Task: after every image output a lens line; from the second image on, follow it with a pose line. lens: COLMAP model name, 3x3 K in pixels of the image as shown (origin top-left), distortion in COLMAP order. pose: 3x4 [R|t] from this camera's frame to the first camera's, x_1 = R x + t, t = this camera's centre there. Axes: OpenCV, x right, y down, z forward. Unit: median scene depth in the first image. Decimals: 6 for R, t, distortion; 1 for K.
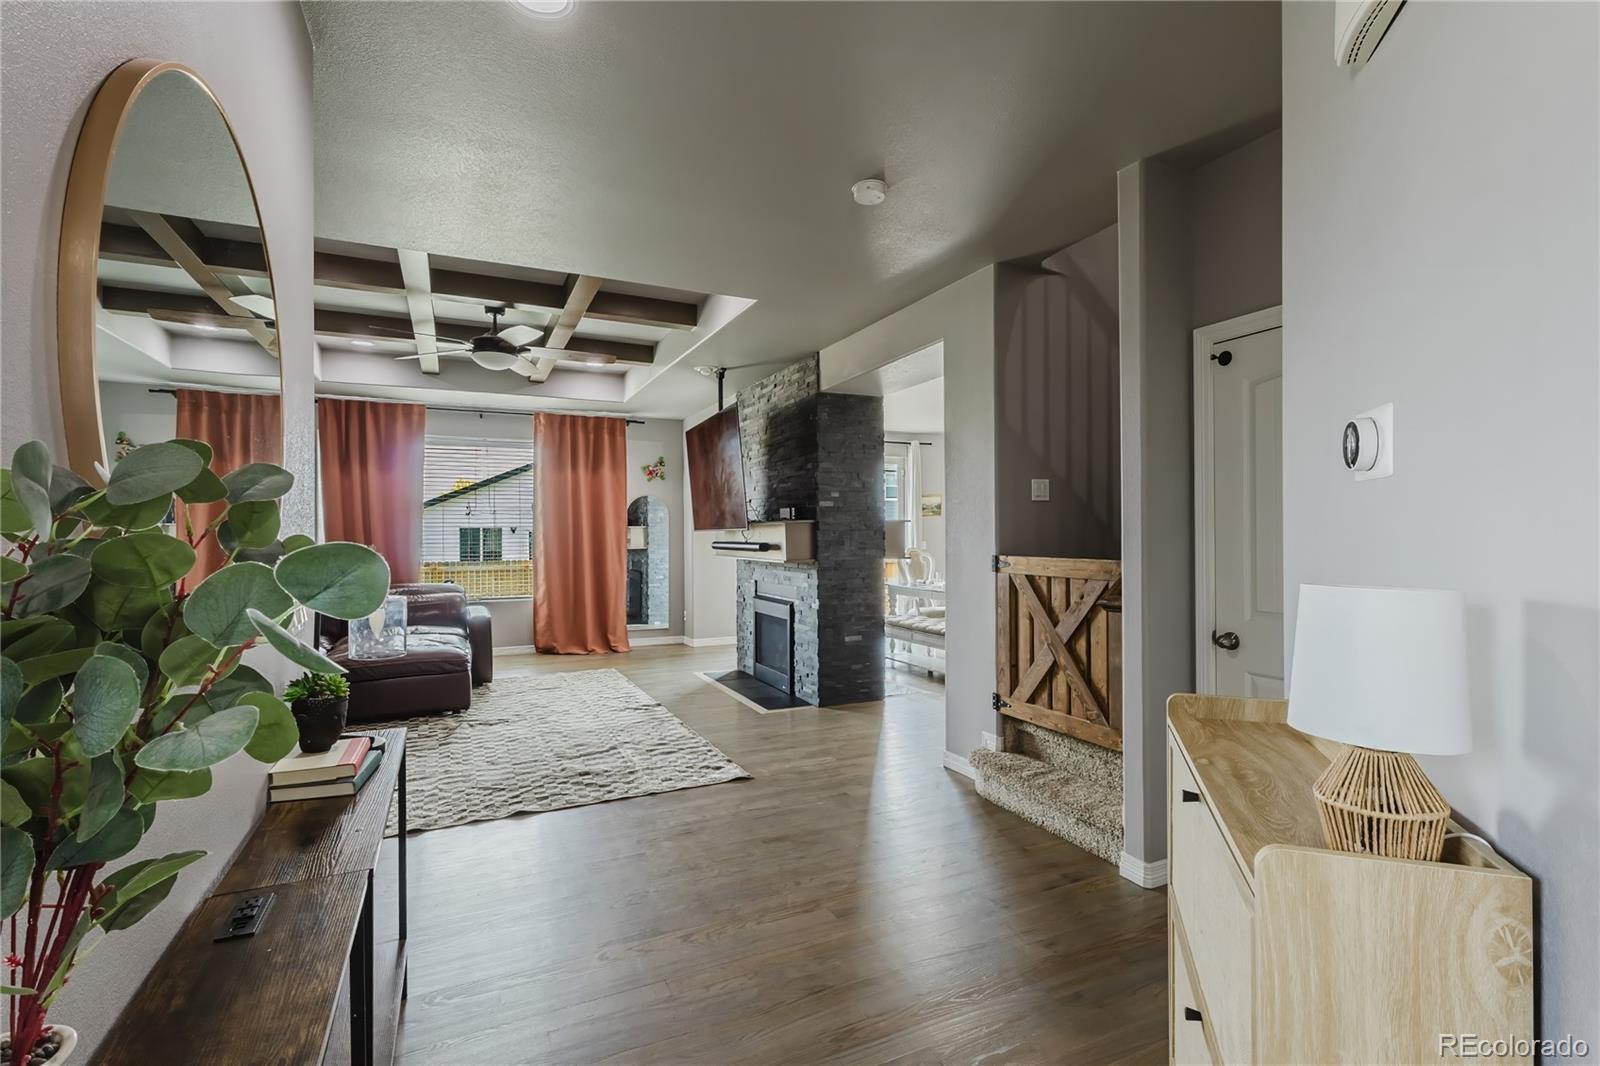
lens RADIAL K [[729.8, 0, 798.4], [0, 729.8, 529.7], [0, 0, 1]] dist [-0.001046, 0.000080]
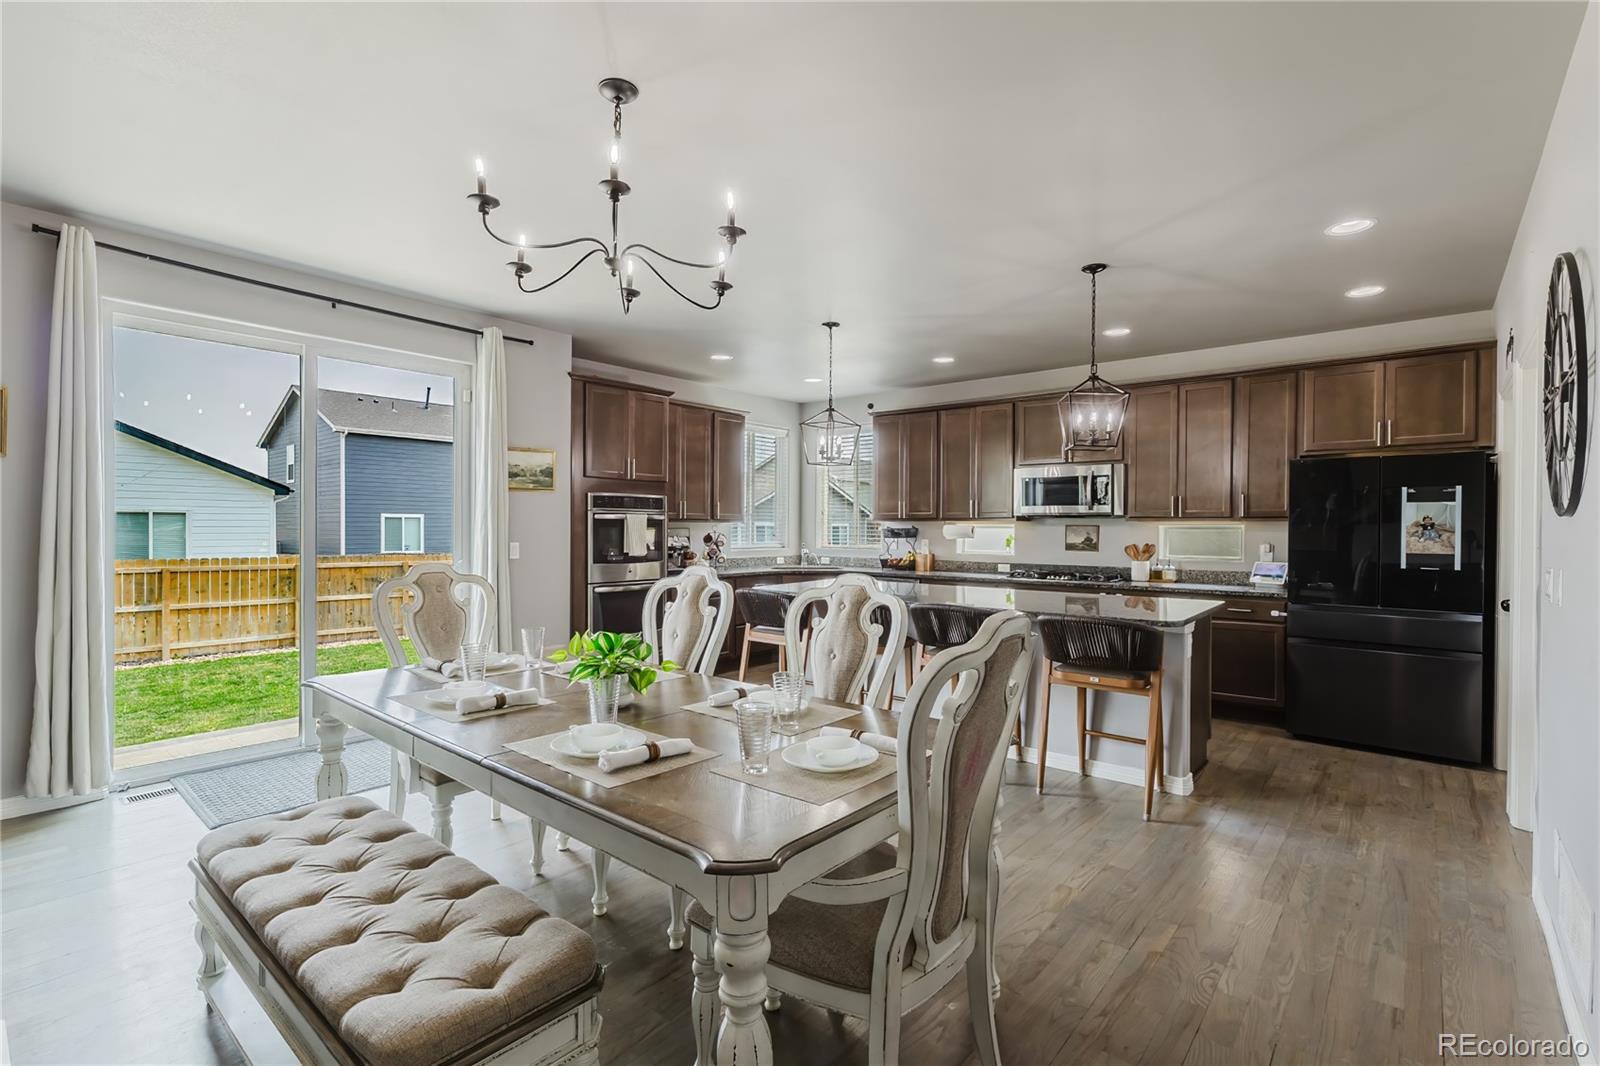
lens RADIAL K [[733.6, 0, 803.0], [0, 733.6, 532.7], [0, 0, 1]] dist [-0.000318, 0.004612]
pose [[0.907147, 0.007376, 0.420749, 0.325689], [-0.012533, 0.999876, 0.009492, 0.006254], [-0.420627, -0.013884, 0.907127, 1.108682]]
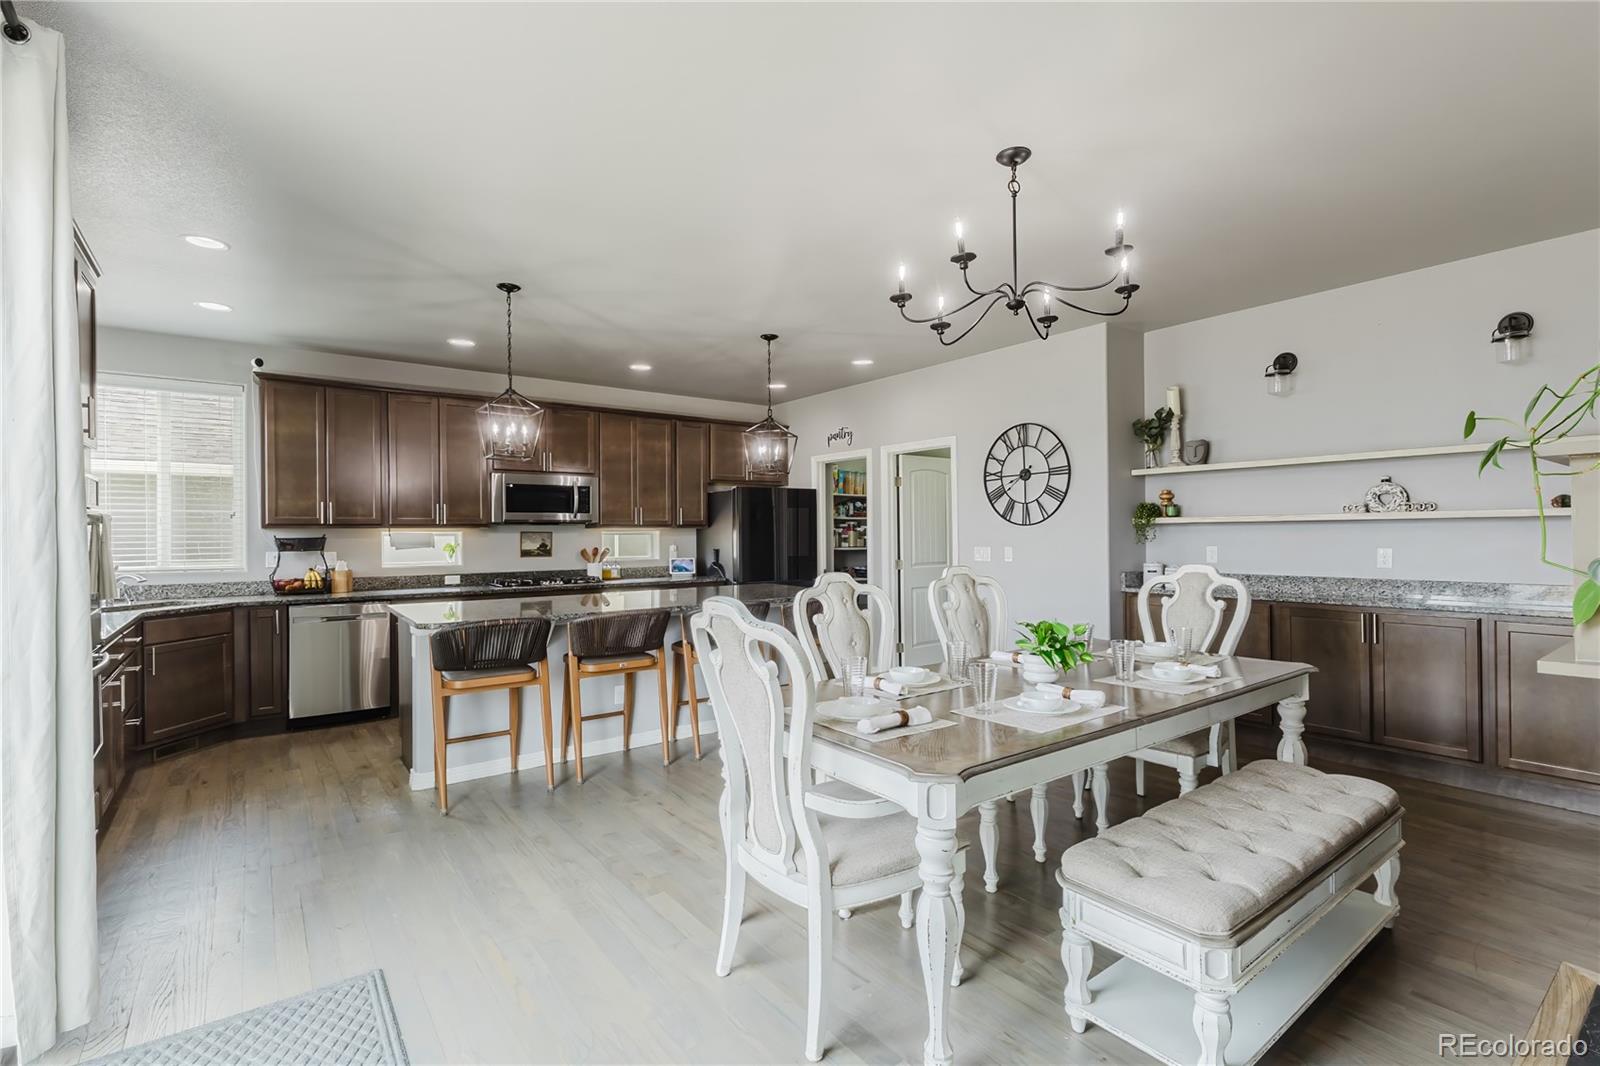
lens RADIAL K [[733.6, 0, 803.0], [0, 733.6, 532.7], [0, 0, 1]] dist [-0.000318, 0.004612]
pose [[-0.213154, 0.009312, 0.976974, -0.139613], [0.003289, 0.999956, -0.008814, 0.014430], [-0.977013, 0.001334, -0.213175, 1.949687]]
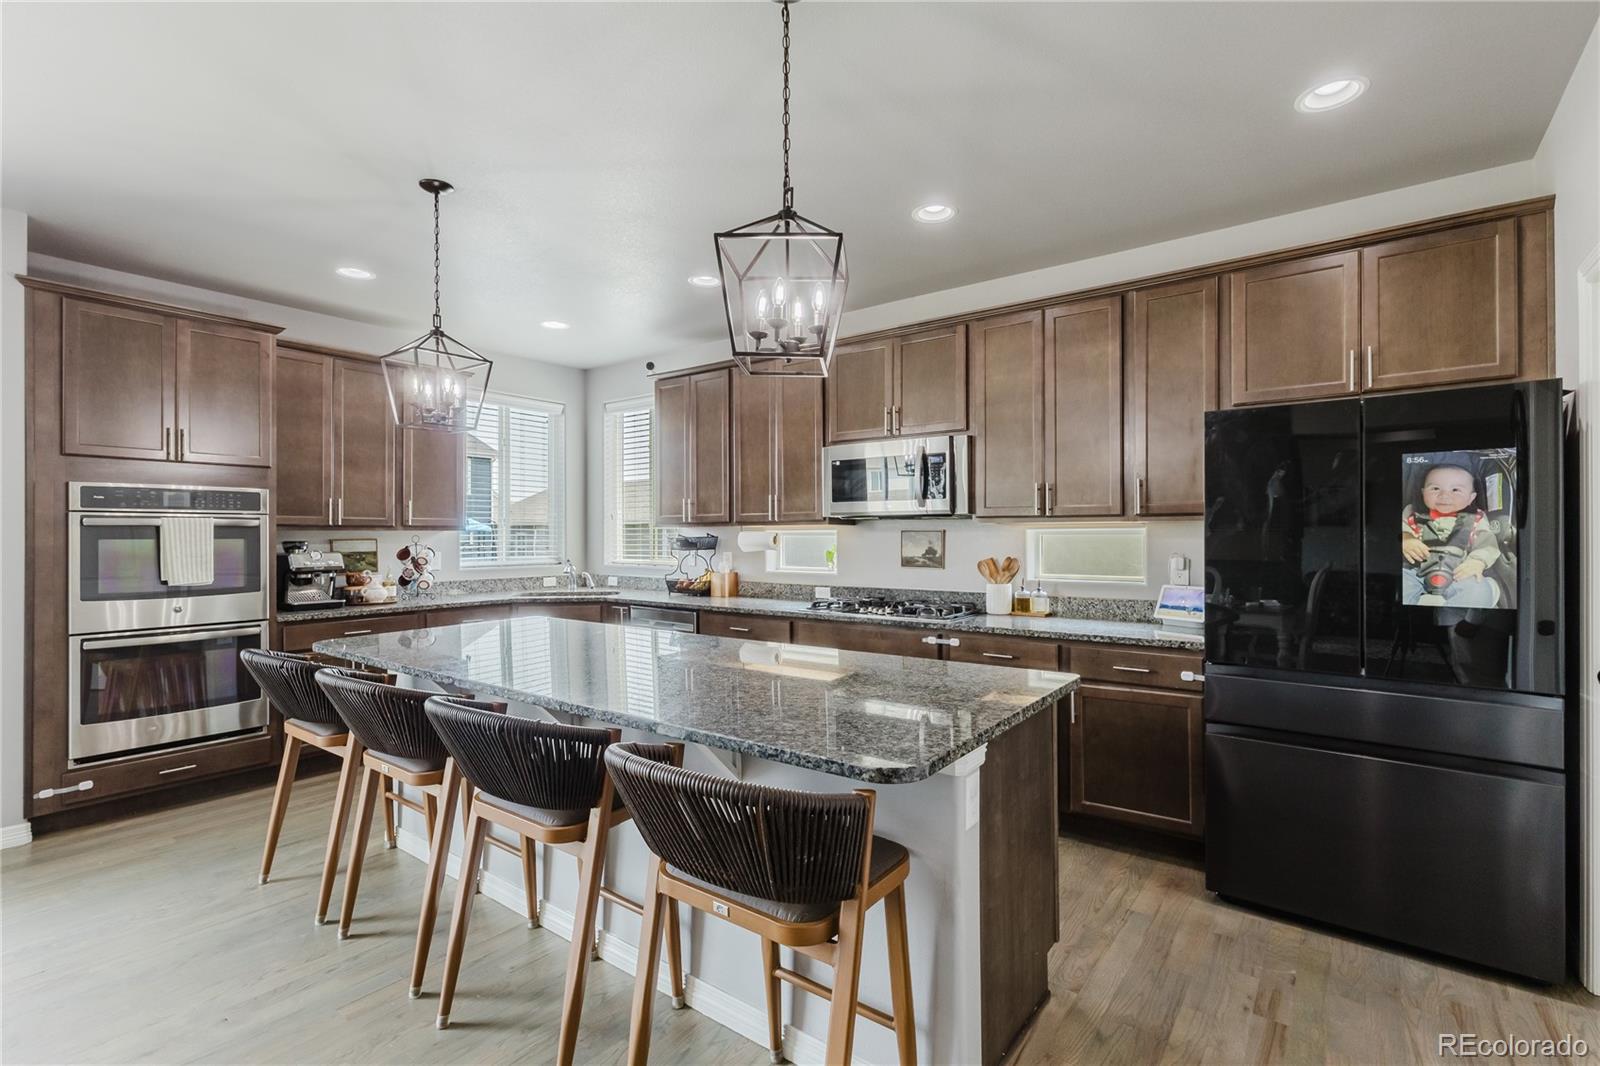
lens RADIAL K [[730.2, 0, 802.0], [0, 730.2, 532.2], [0, 0, 1]] dist [-0.000473, 0.000920]
pose [[0.885385, 0.005227, 0.464829, 0.819064], [-0.004538, 0.999986, -0.002601, 0.004288], [-0.464836, 0.000193, 0.885397, 1.388609]]
